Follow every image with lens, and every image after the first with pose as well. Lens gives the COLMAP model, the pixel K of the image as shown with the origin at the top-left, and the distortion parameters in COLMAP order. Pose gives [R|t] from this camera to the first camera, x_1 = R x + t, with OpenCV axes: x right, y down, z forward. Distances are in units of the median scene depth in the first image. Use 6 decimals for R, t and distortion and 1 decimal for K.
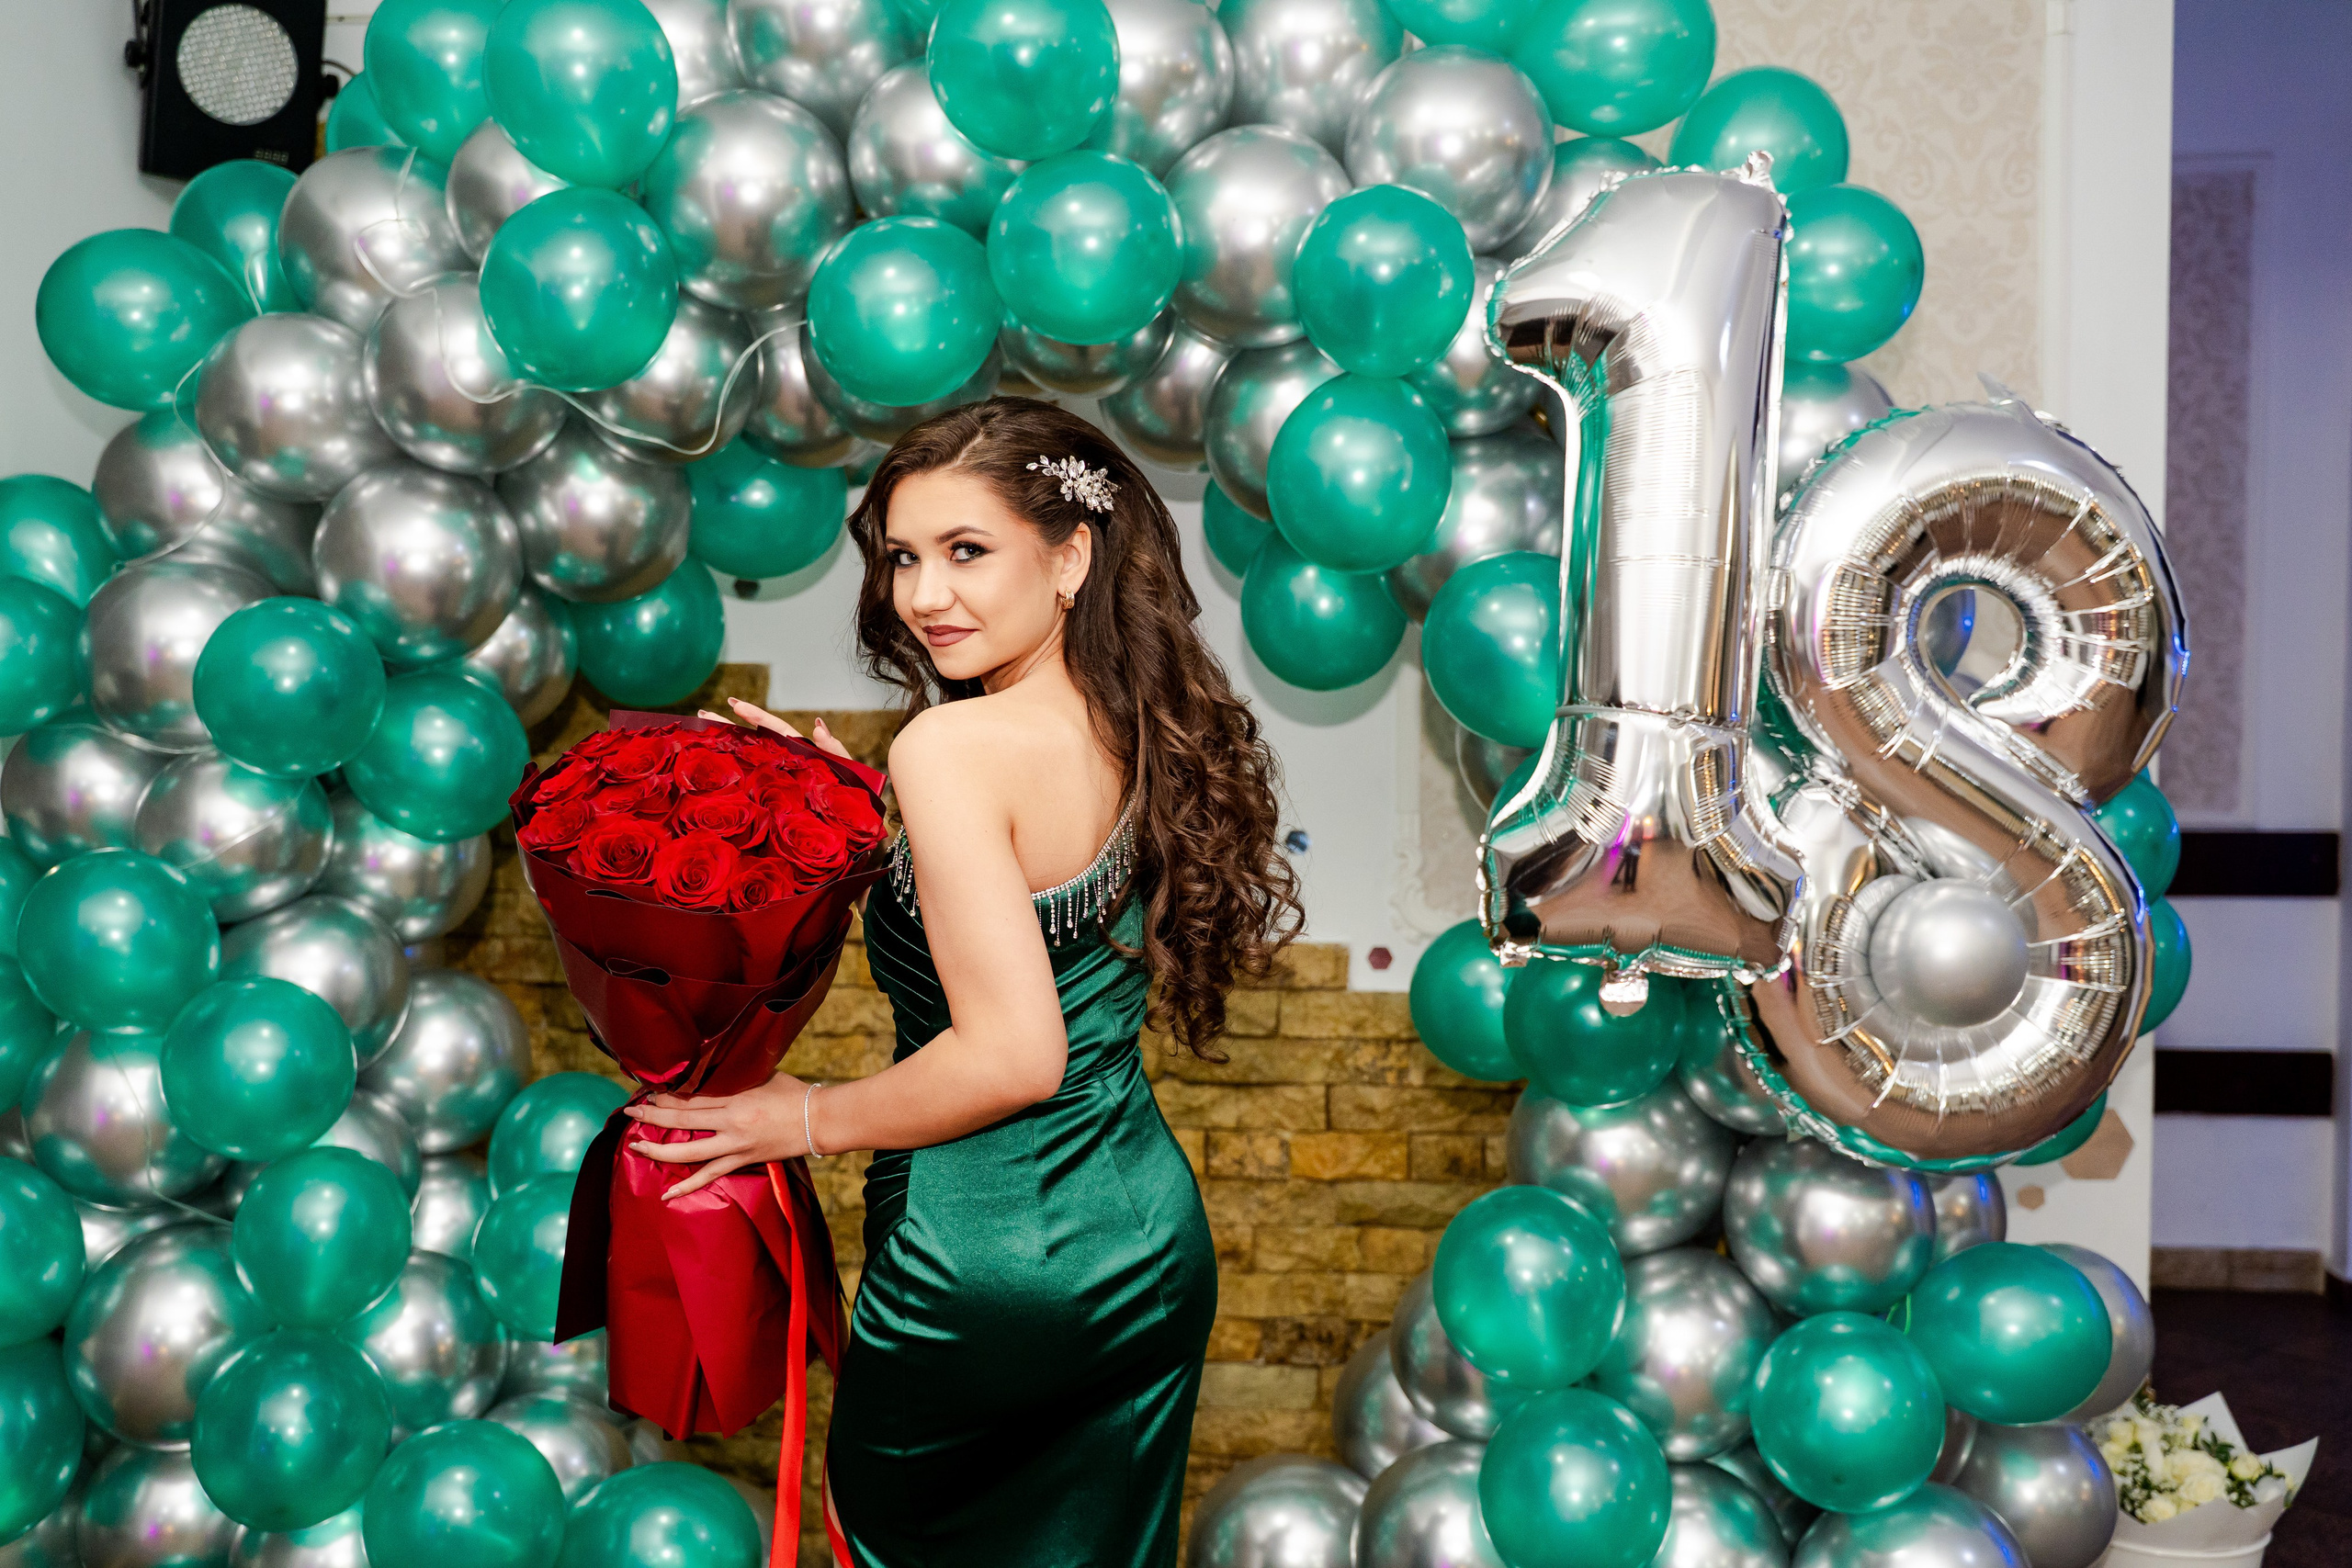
lens RADIAL K [[2362.6, 0, 1176.0], [0, 2362.6, 784.0], [0, 0, 1]] dist [-0.057623, 0.100911]
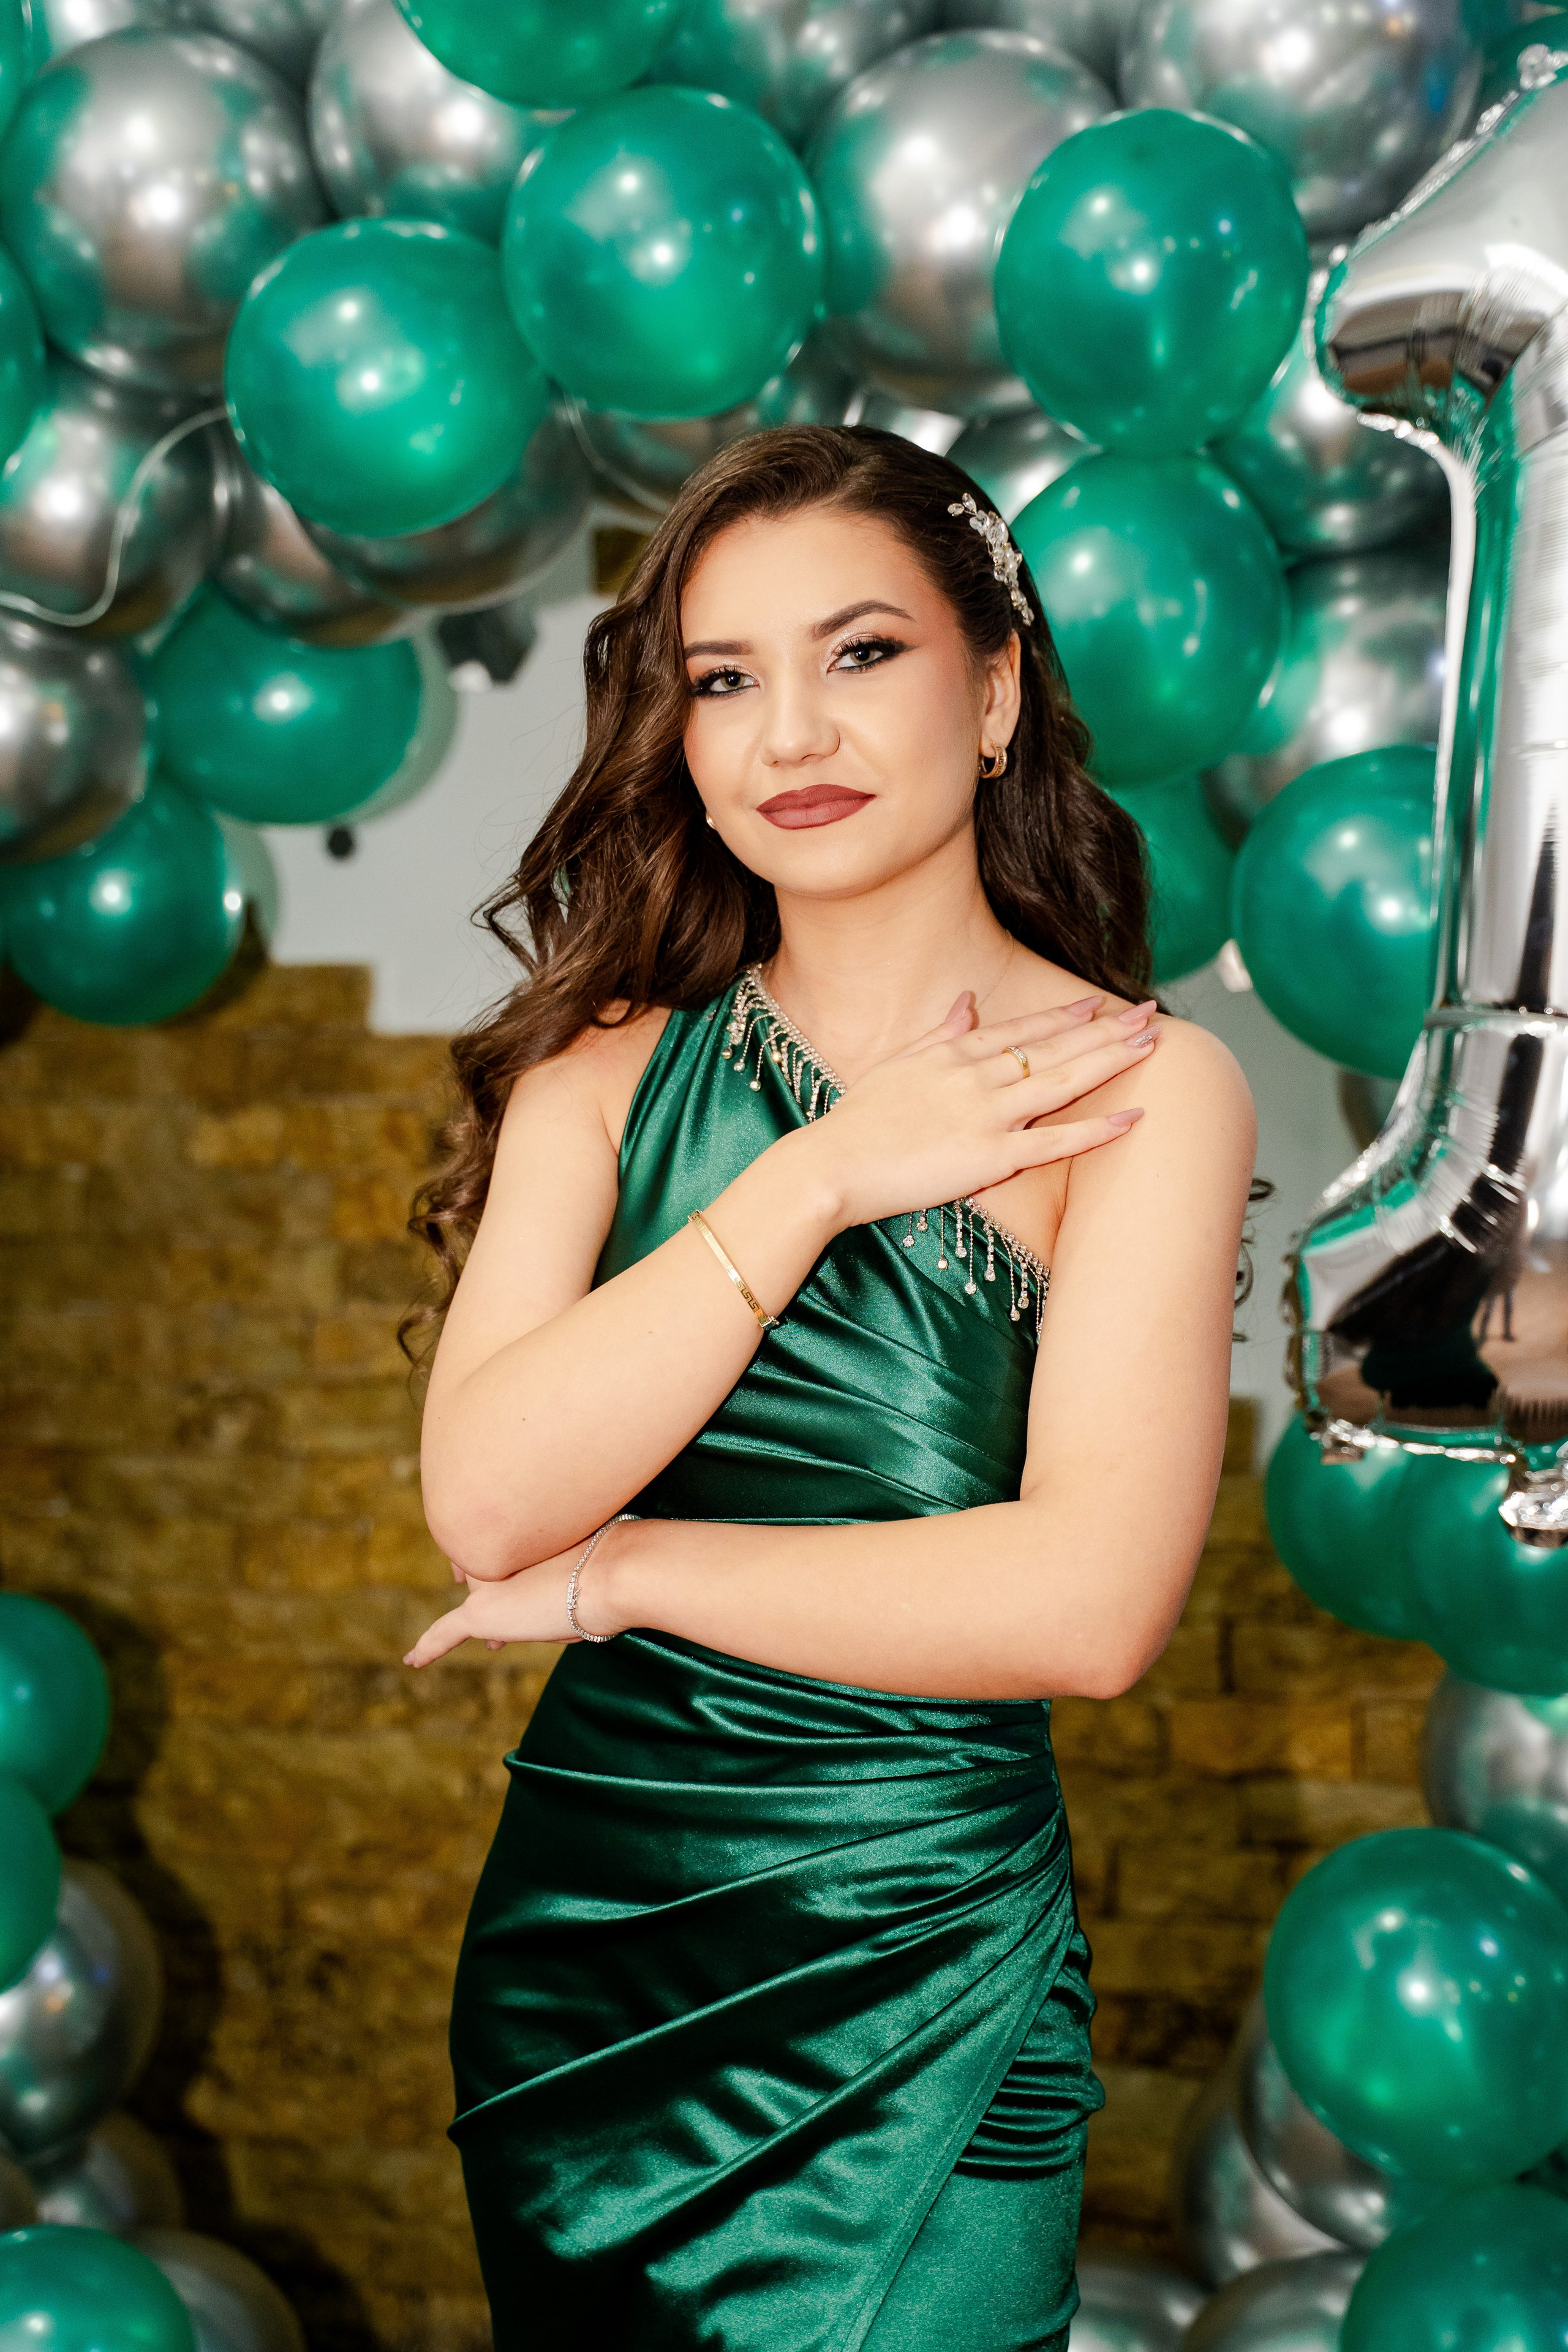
lens RADIAL K [[3225.9, 0, 784.0], [0, 3225.9, 1176.0], [0, 0, 1]] dist [0.091214, 0.028606]
pose [[0.984026, -0.003412, -0.177992, 0.131653], [0.005775, 0.999902, 0.012756, -0.002901], [0.177931, -0.013580, 0.983949, 0.174847]]
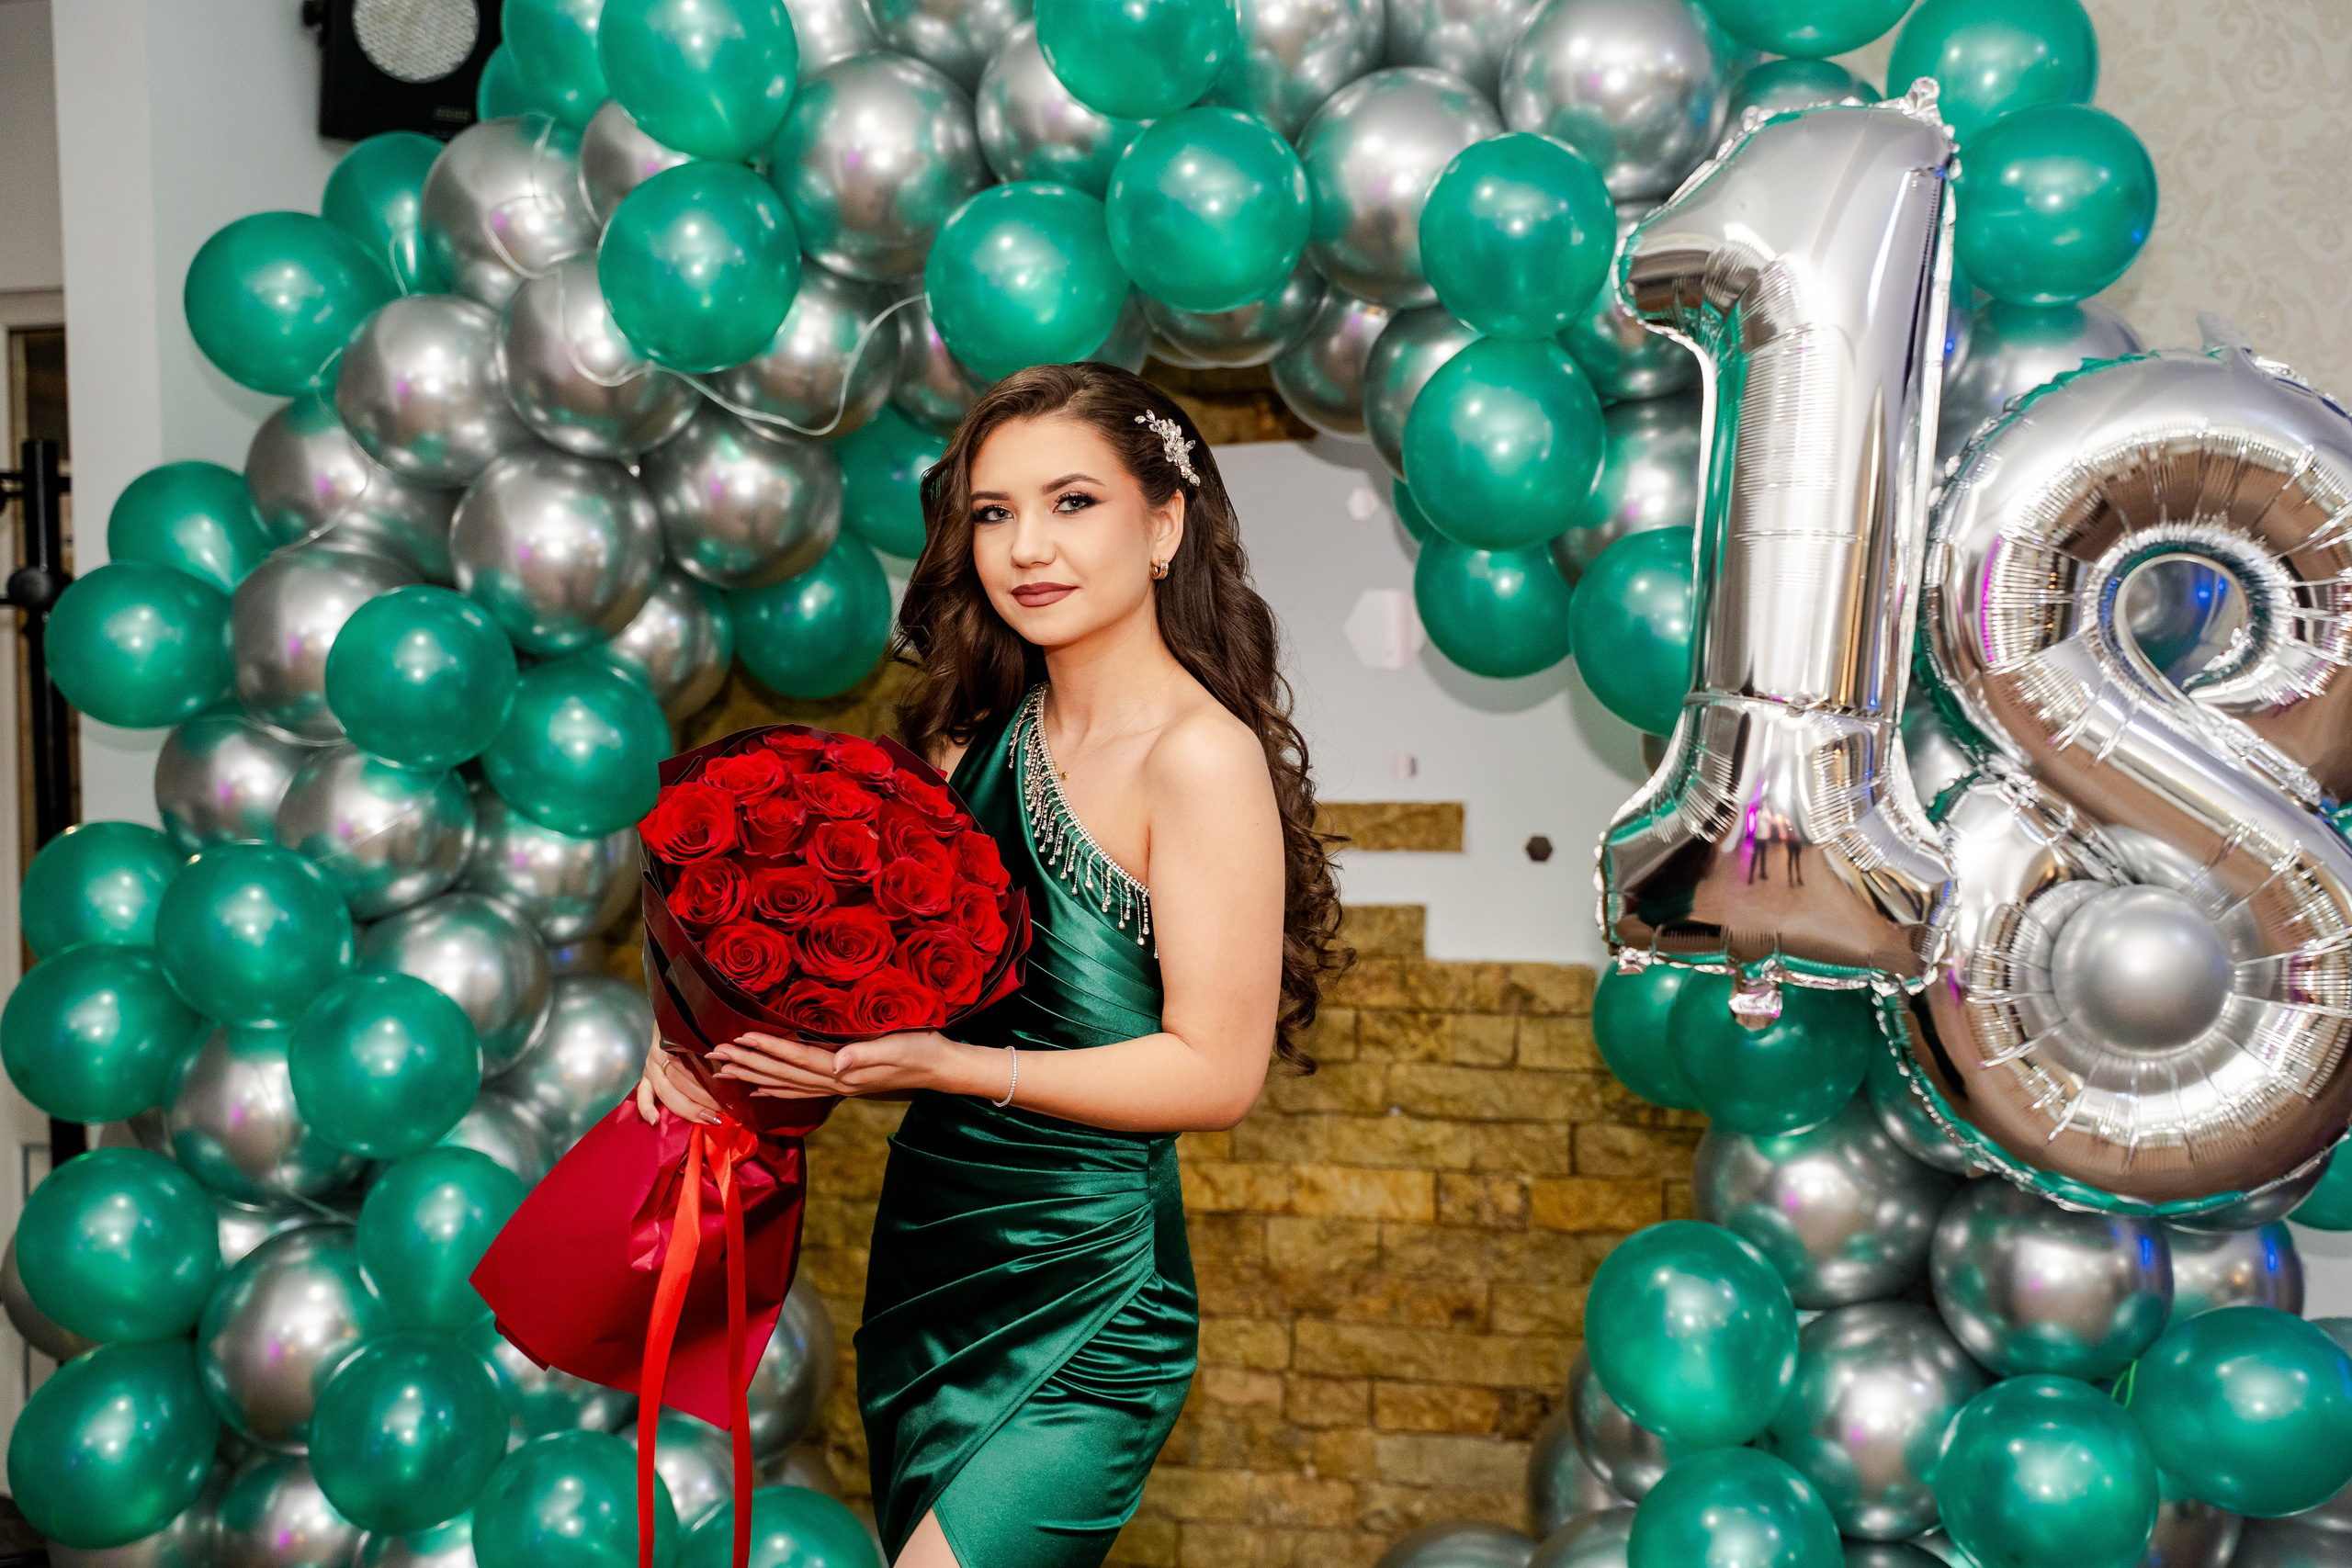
lens RADIAL K [[2998.4, 0, 1176.0], [0, 2998.4, 784.0], [0, 0, 1]] dist [0.060487, 0.015589]
pose [[0.982274, 0.002668, -0.187434, 0.166055], [-0.003725, 0.999979, -0.005289, 0.008377], [0.187416, 0.005893, 0.982263, -0.175237]]
